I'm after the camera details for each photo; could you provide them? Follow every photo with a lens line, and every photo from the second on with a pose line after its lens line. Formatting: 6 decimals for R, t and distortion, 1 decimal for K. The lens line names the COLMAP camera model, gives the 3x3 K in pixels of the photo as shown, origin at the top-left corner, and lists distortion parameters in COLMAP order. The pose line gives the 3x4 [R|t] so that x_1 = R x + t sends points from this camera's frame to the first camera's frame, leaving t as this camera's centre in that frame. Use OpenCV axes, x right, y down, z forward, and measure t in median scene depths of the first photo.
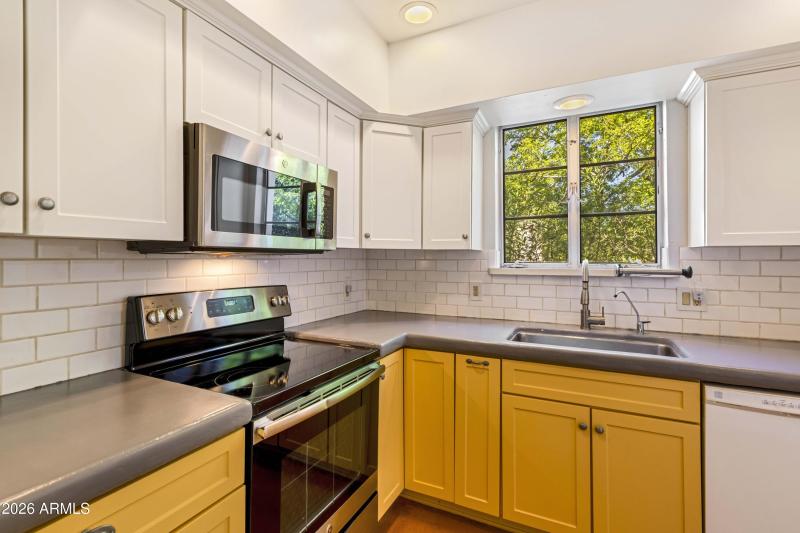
lens RADIAL K [[371.2, 0, 405.7], [0, 371.2, 255.8], [0, 0, 1]] dist [0.000987, -0.000033]
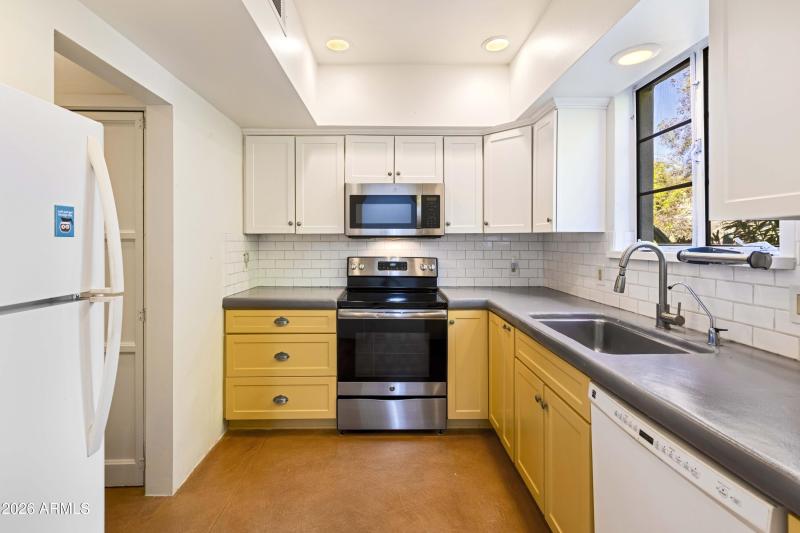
lens RADIAL K [[371.2, 0, 398.1], [0, 371.2, 242.8], [0, 0, 1]] dist [0.000987, -0.000033]
pose [[0.438950, -0.001439, -0.898511, 0.944741], [0.006732, 0.999976, 0.001687, 0.009870], [0.898486, -0.006789, 0.438949, 0.145528]]
